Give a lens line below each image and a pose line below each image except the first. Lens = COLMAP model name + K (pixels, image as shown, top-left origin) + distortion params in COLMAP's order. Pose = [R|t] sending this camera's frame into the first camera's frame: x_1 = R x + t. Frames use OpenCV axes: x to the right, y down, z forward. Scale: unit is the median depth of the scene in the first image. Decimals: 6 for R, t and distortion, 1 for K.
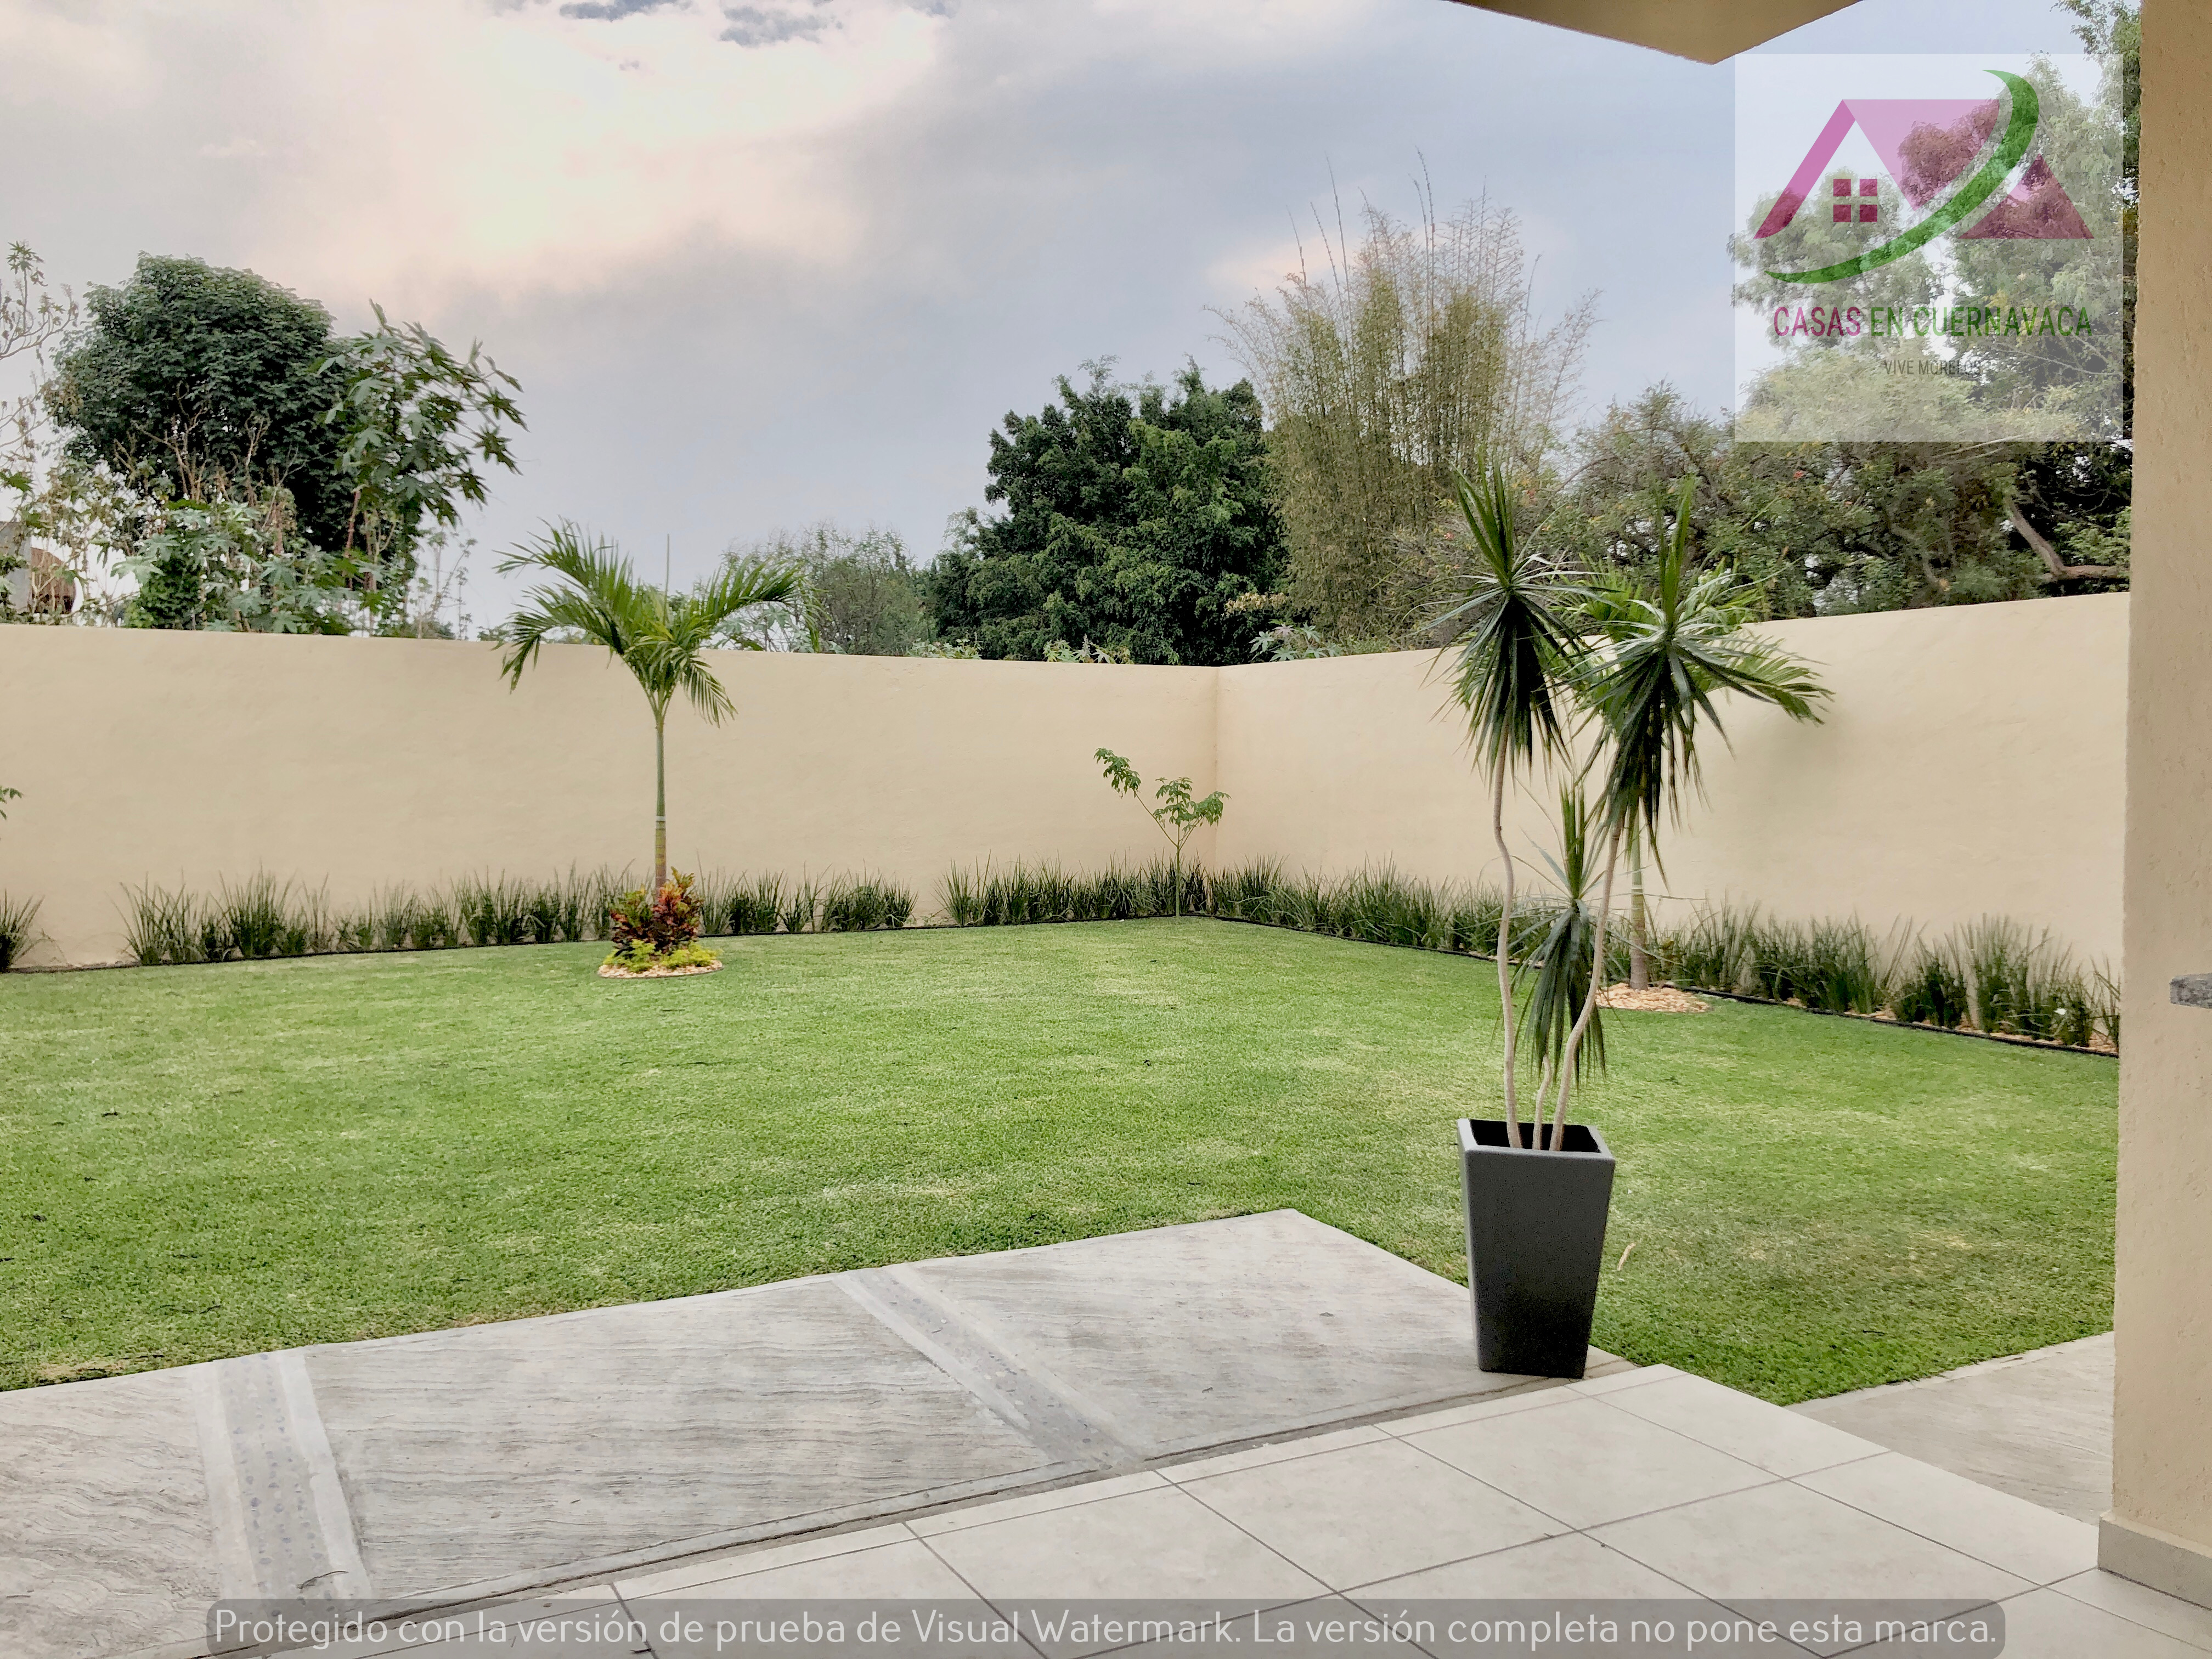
lens RADIAL K [[1829.7, 0, 1086.3], [0, 1829.7, 828.4], [0, 0, 1]] dist [0.044213, -0.049590]
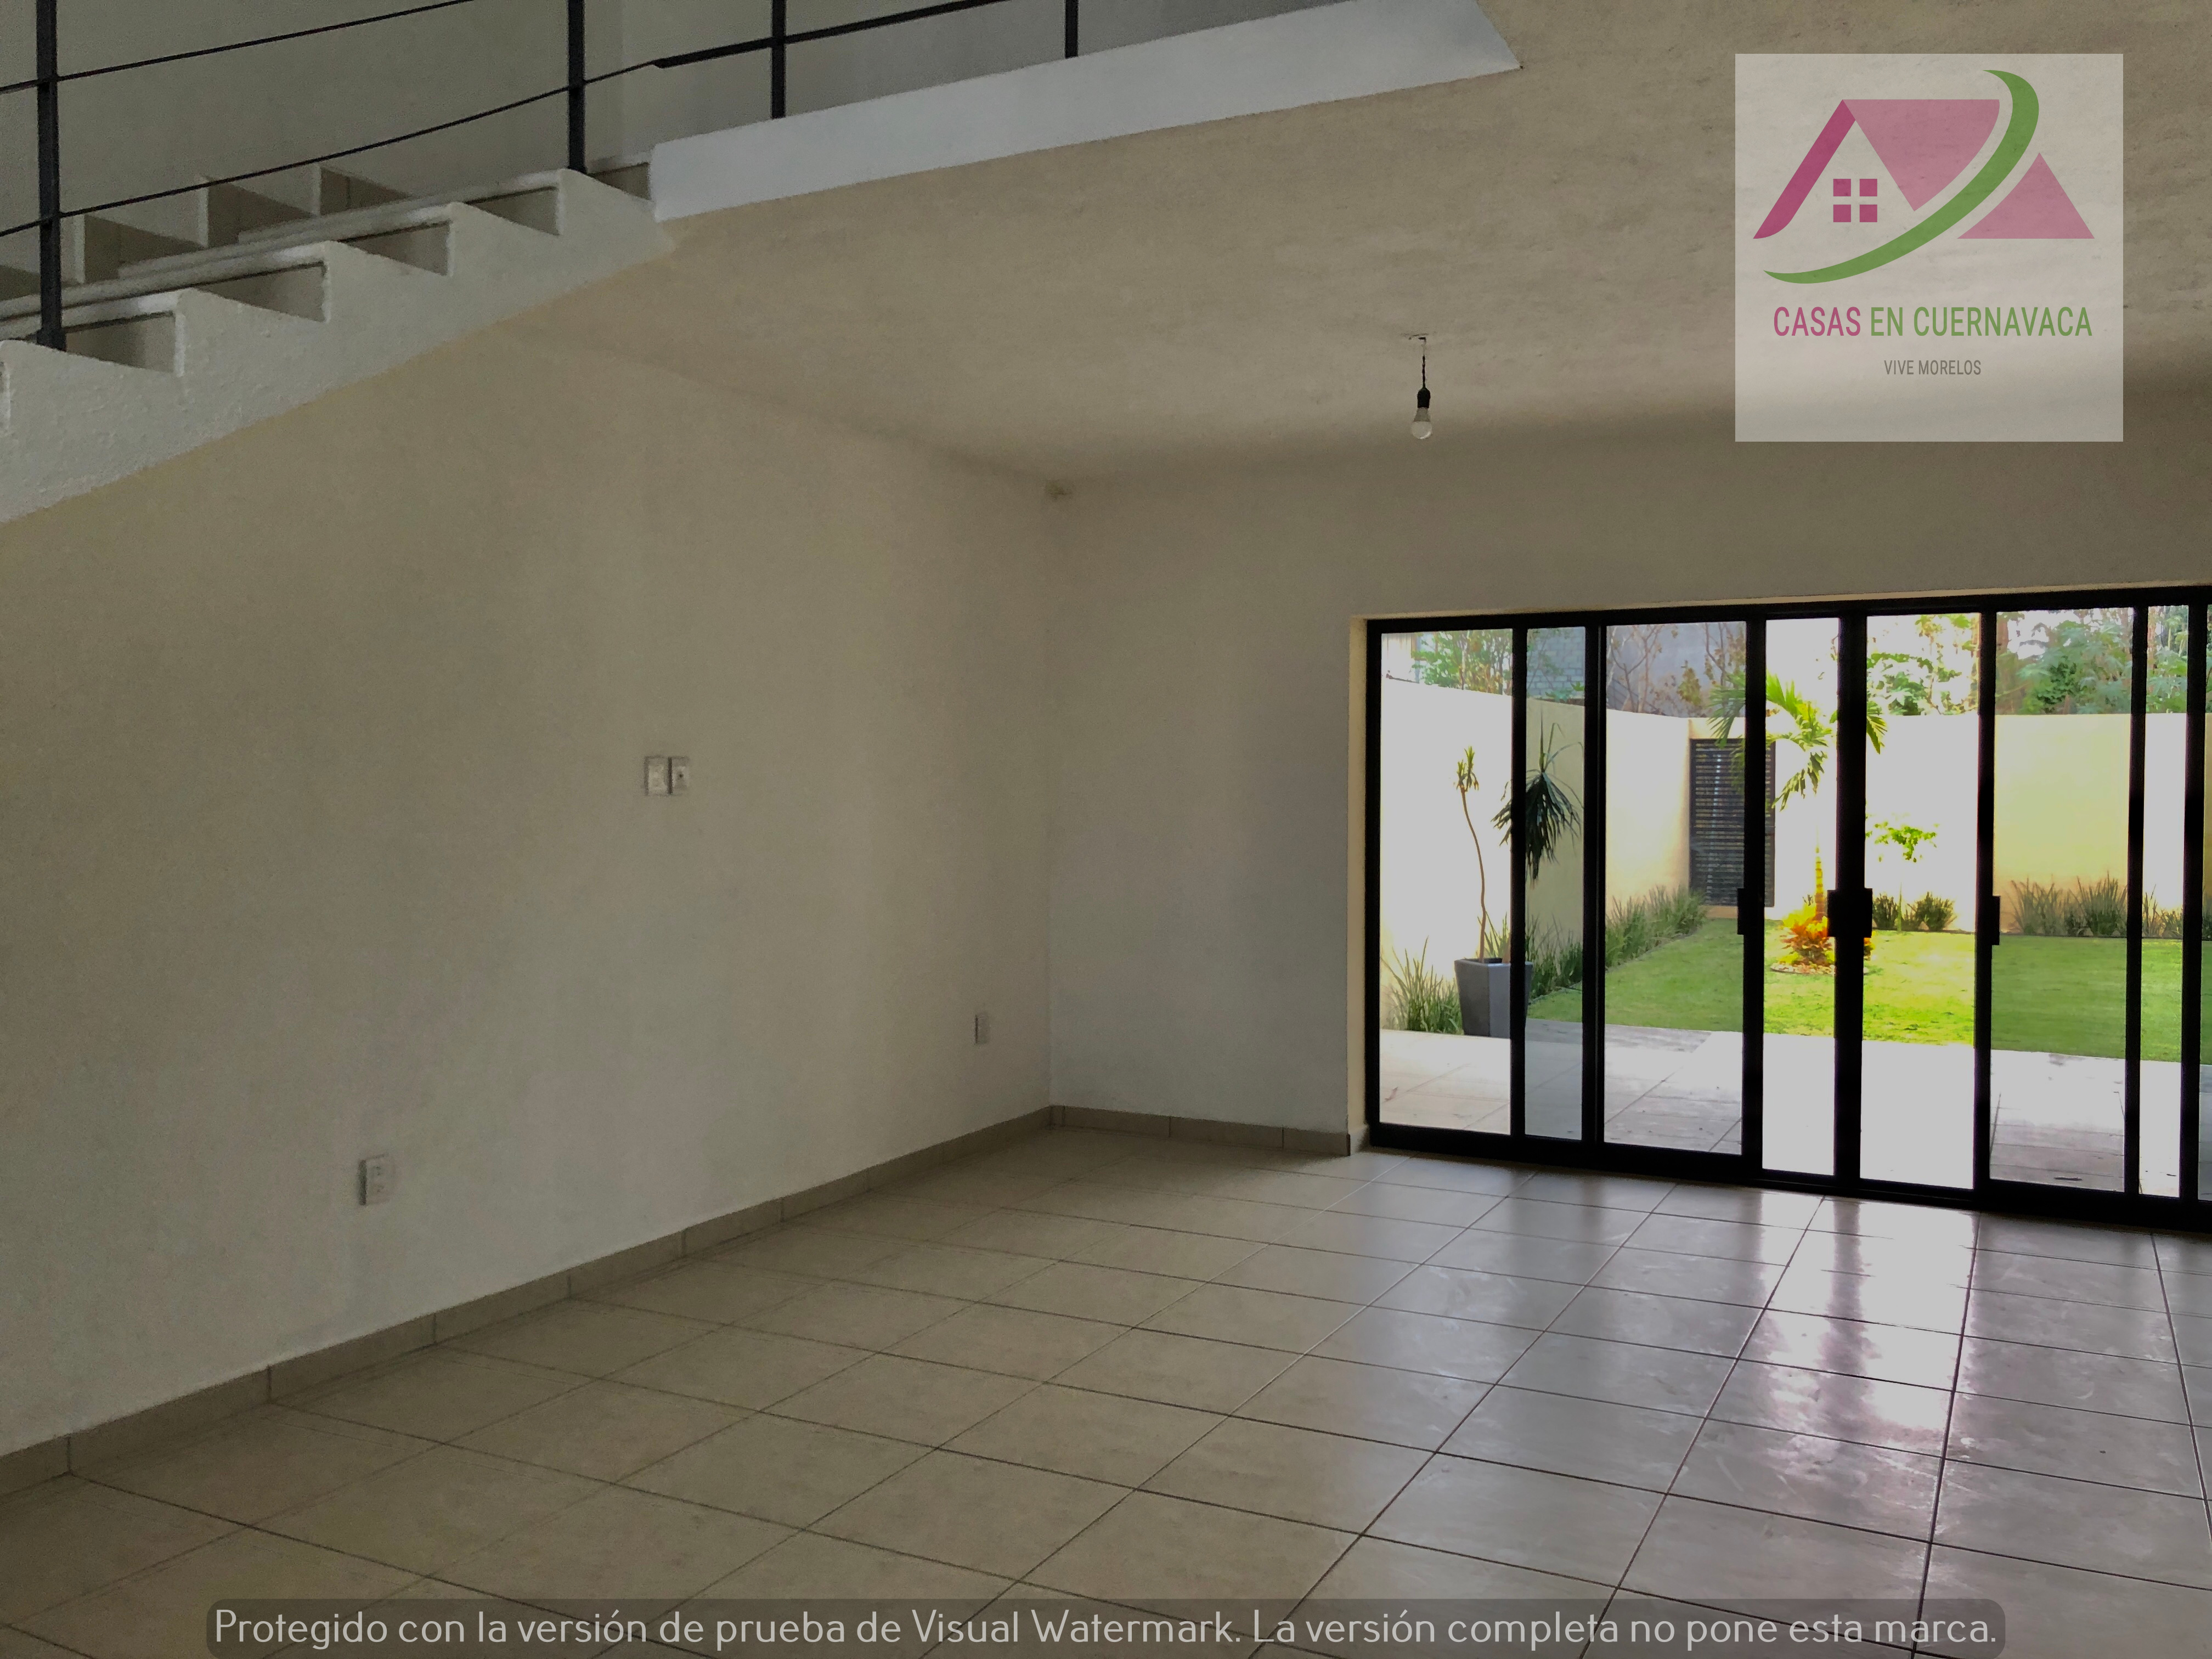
lens RADIAL K [[1829.7, 0, 1086.3], [0, 1829.7, 828.4], [0, 0, 1]] dist [0.044213, -0.049590]
pose [[0.569419, 0.022390, -0.821742, 0.431502], [-0.031261, 0.999496, 0.005572, 0.002233], [0.821453, 0.022516, 0.569832, -0.737137]]
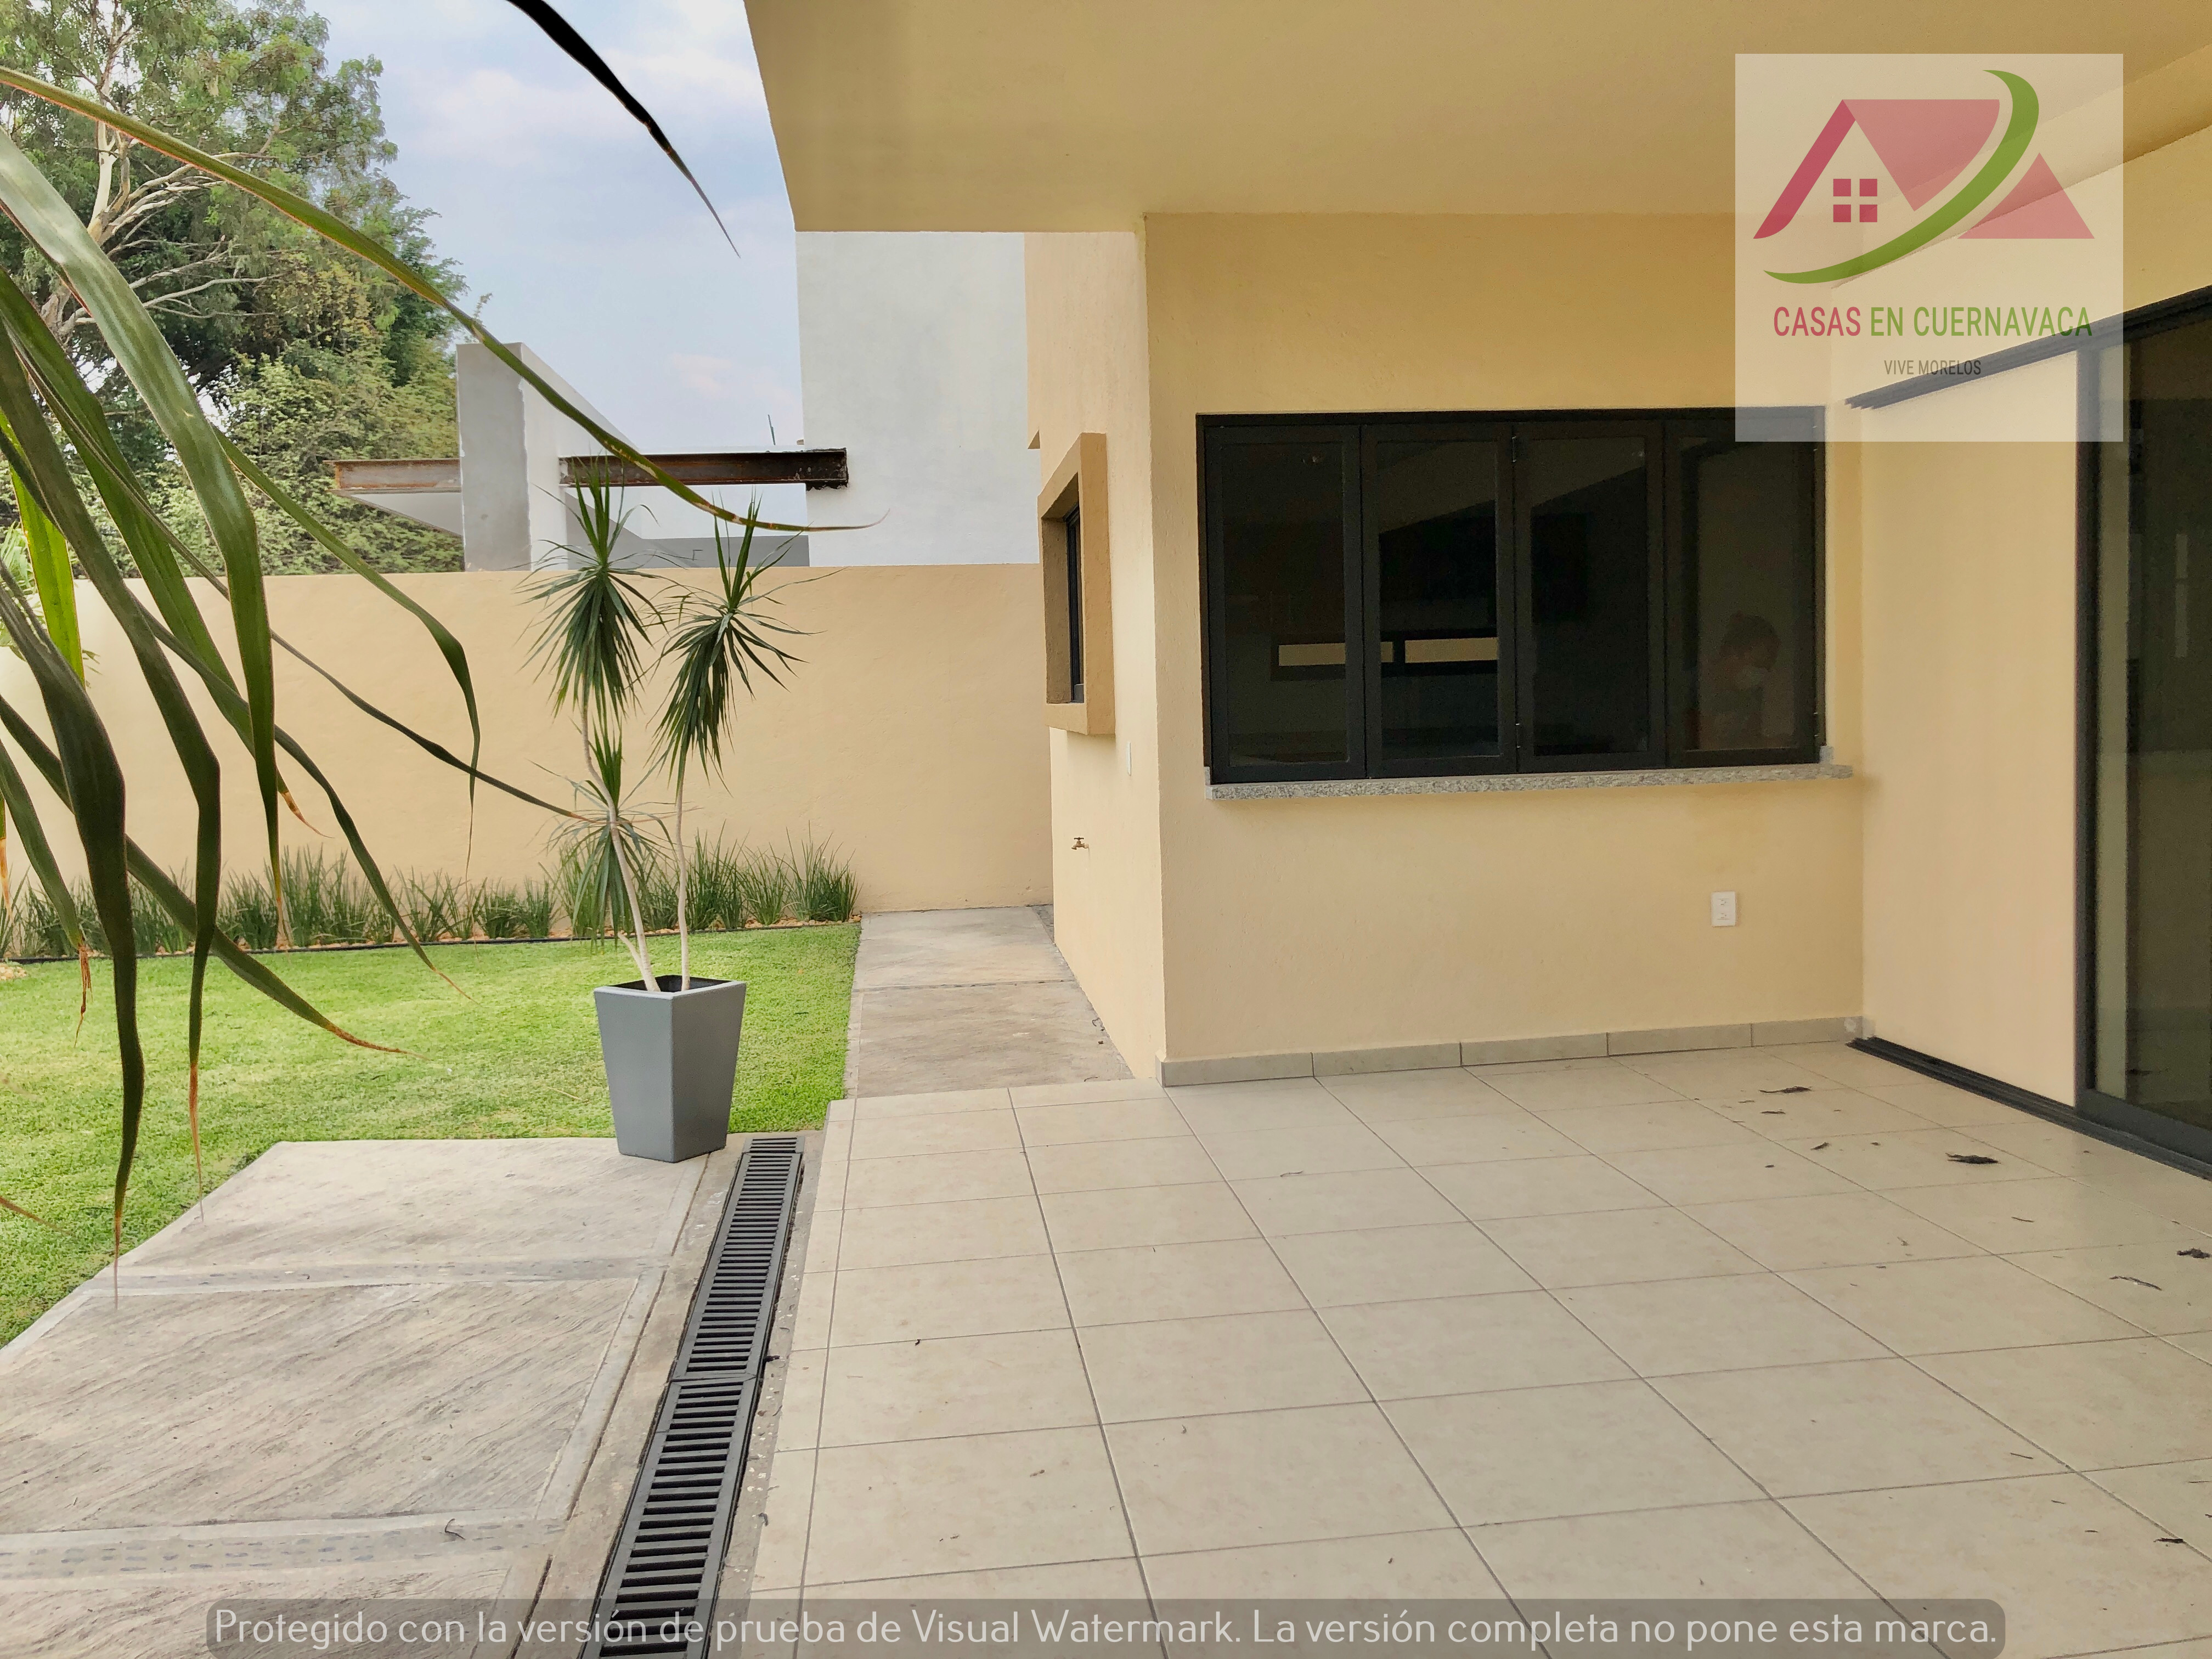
lens RADIAL K [[1824.8, 0, 1074.0], [0, 1824.8, 830.2], [0, 0, 1]] dist [0.067568, -0.084002]
pose [[0.367828, -0.084100, 0.926083, -0.443921], [0.067268, 0.995699, 0.063704, -0.005405], [-0.927458, 0.038863, 0.371903, 0.111310]]
